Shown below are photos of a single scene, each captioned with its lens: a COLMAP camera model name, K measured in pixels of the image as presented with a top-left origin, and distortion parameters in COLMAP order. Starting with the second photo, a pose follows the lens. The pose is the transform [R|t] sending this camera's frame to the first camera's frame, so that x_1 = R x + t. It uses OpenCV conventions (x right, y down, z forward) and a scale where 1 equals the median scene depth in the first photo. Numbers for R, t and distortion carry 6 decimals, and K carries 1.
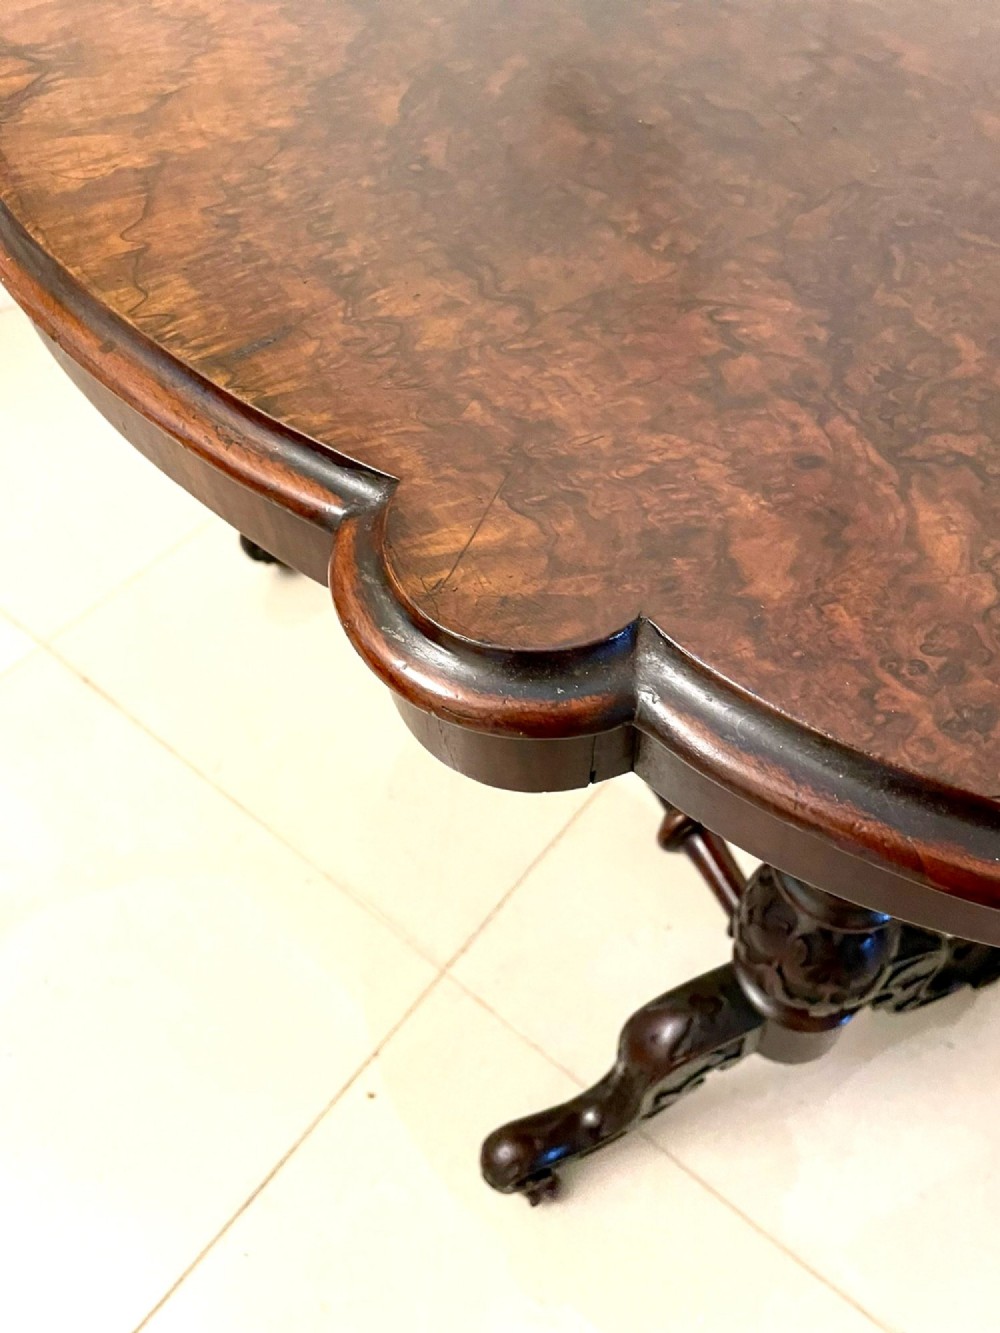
lens RADIAL K [[1029.4, 0, 500.0], [0, 1029.4, 666.5], [0, 0, 1]] dist [0.088141, -0.143137]
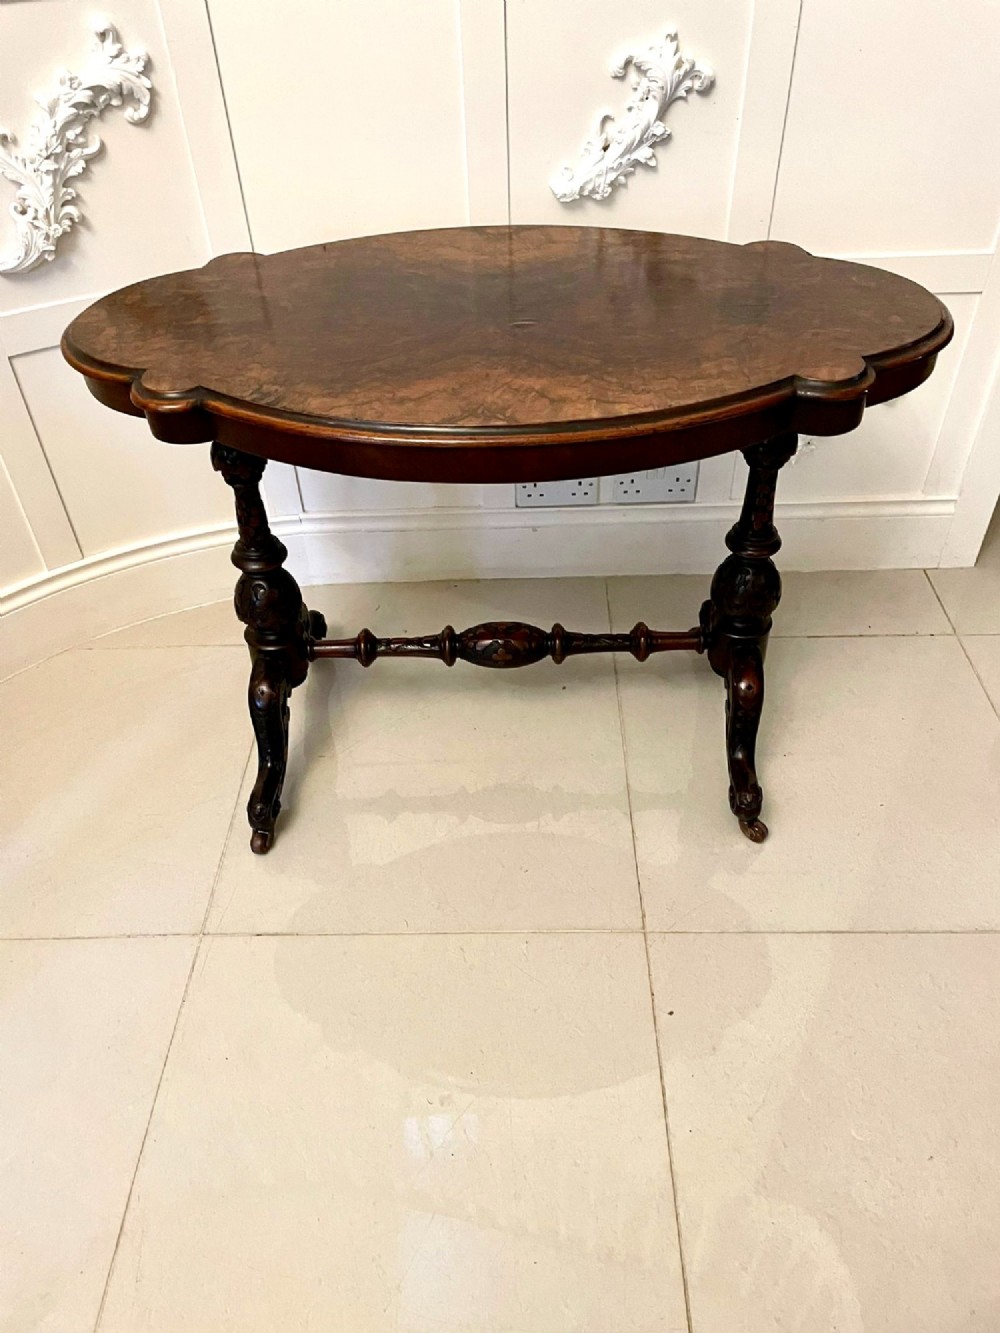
lens RADIAL K [[953.1, 0, 500.0], [0, 953.1, 666.5], [0, 0, 1]] dist [0.052720, -0.001410]
pose [[-0.392378, 0.665341, -0.635107, 3.297952], [-0.708353, 0.221884, 0.670077, -3.234465], [0.586750, 0.712803, 0.384234, 1.165663]]
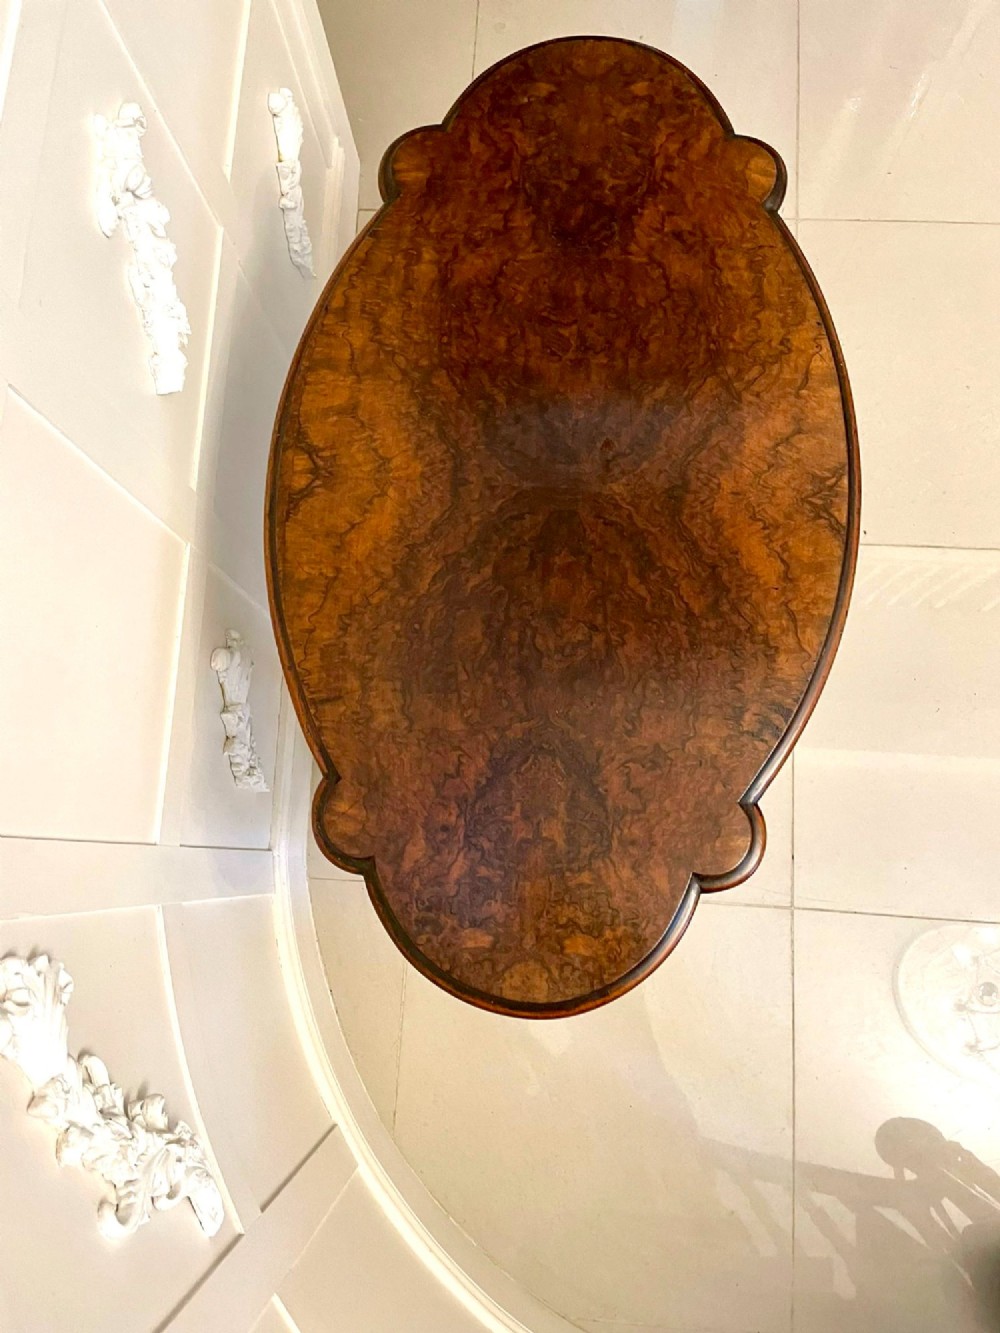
lens RADIAL K [[1029.4, 0, 500.0], [0, 1029.4, 666.5], [0, 0, 1]] dist [0.088141, -0.143137]
pose [[0.895361, 0.432270, -0.107101, 0.539754], [-0.337580, 0.815644, 0.469855, -2.099827], [0.290461, -0.384535, 0.876222, -1.594820]]
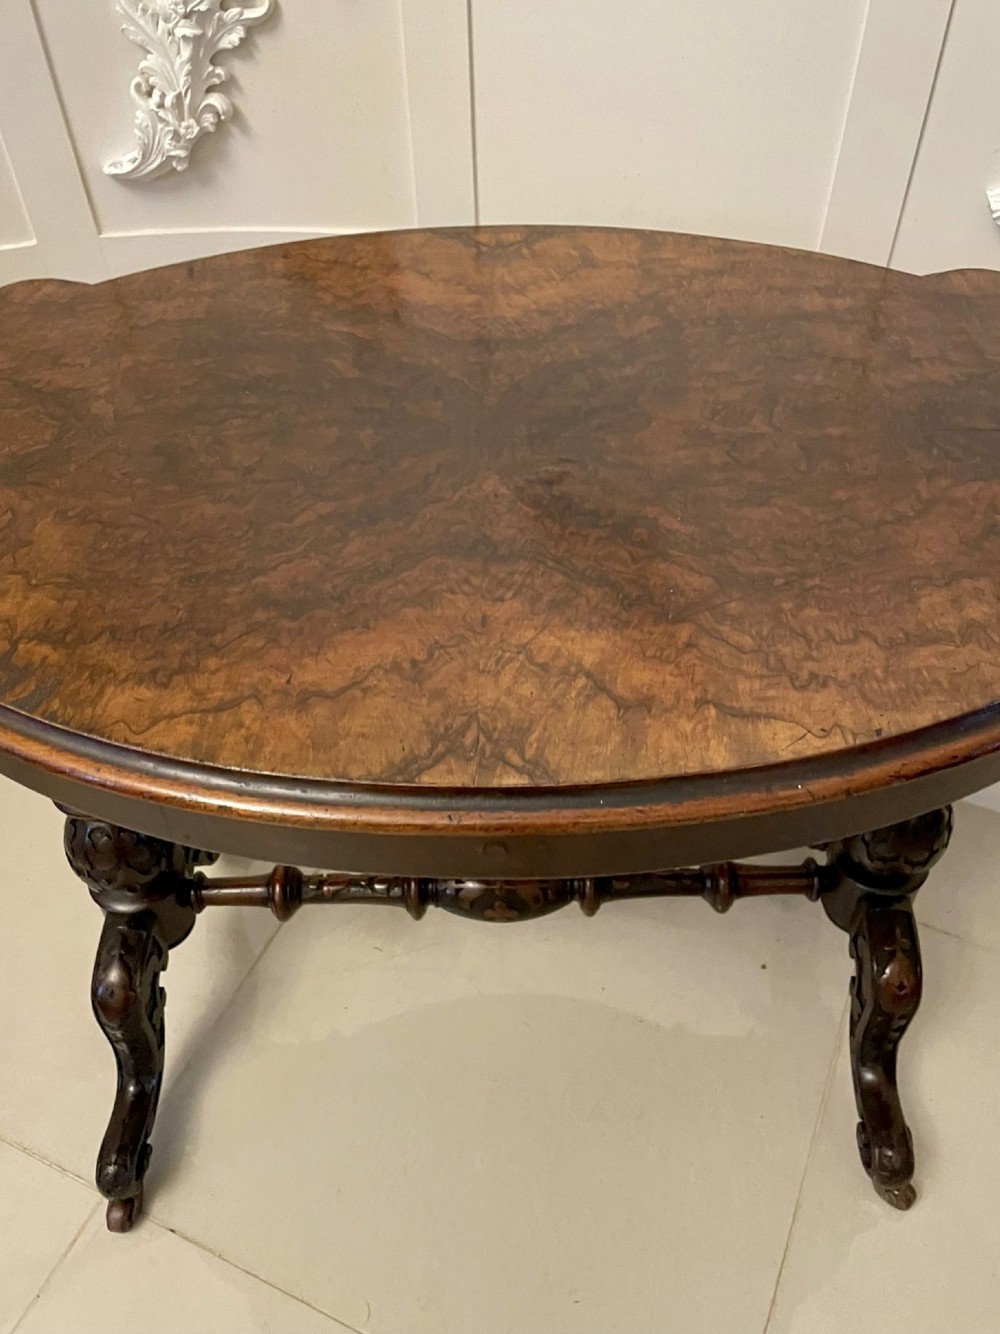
lens RADIAL K [[1030.1, 0, 500.0], [0, 1030.1, 667.0], [0, 0, 1]] dist [0.088141, -0.143137]
pose [[-0.382455, 0.711623, -0.589339, 1.664809], [-0.719350, 0.170975, 0.673278, -2.414323], [0.579882, 0.681440, 0.446516, 0.988788]]
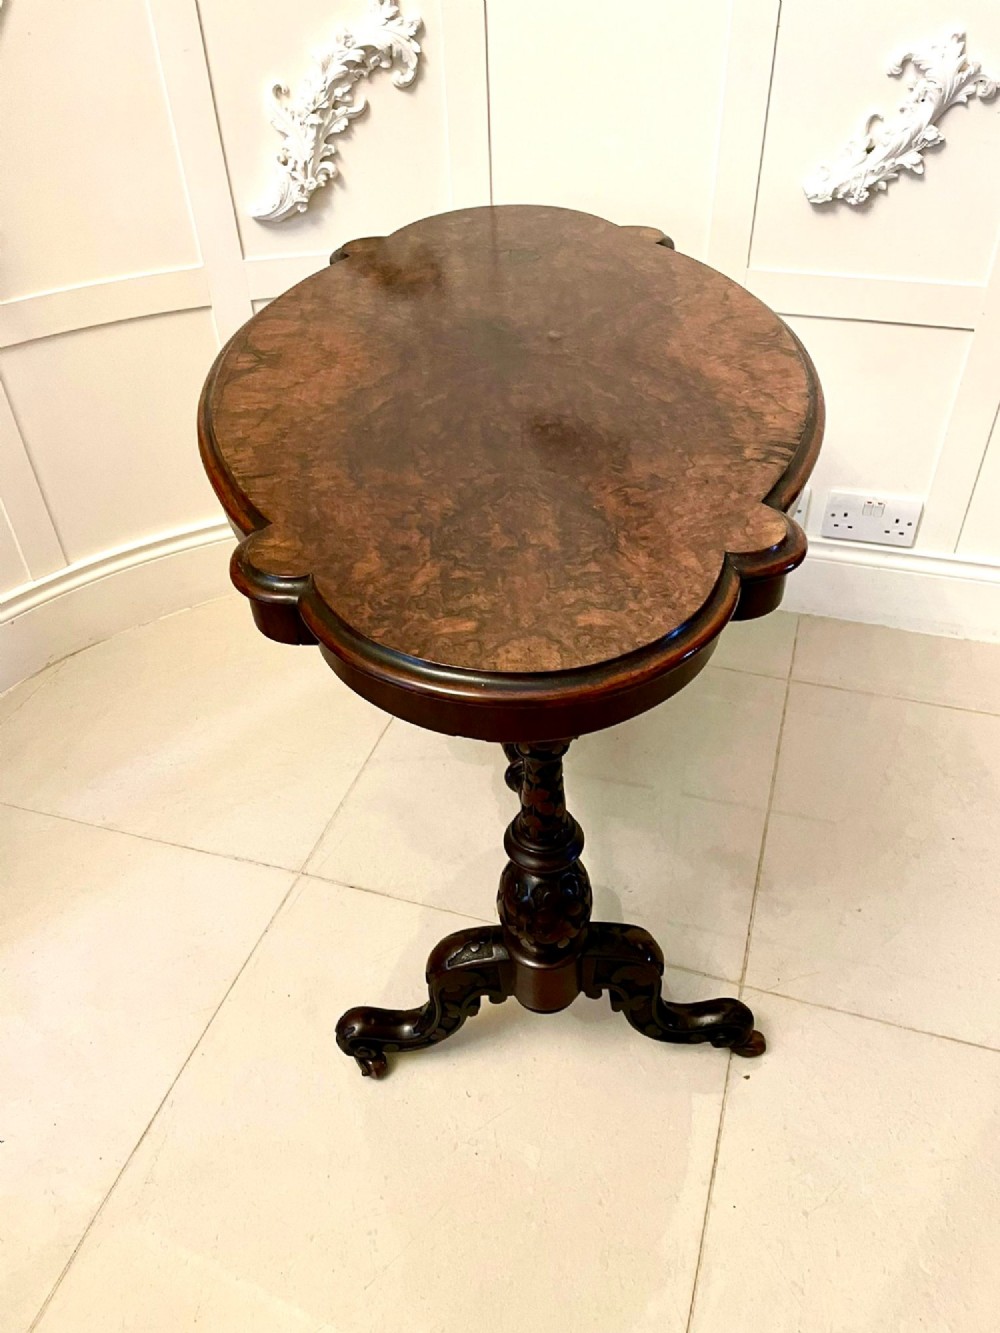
lens RADIAL K [[1040.8, 0, 515.4], [0, 1040.8, 667.3], [0, 0, 1]] dist [0.026293, -0.002205]
pose [[0.936587, 0.237700, -0.257495, 1.210608], [-0.290168, 0.938023, -0.189514, 0.476460], [0.196489, 0.252213, 0.947513, -1.303453]]
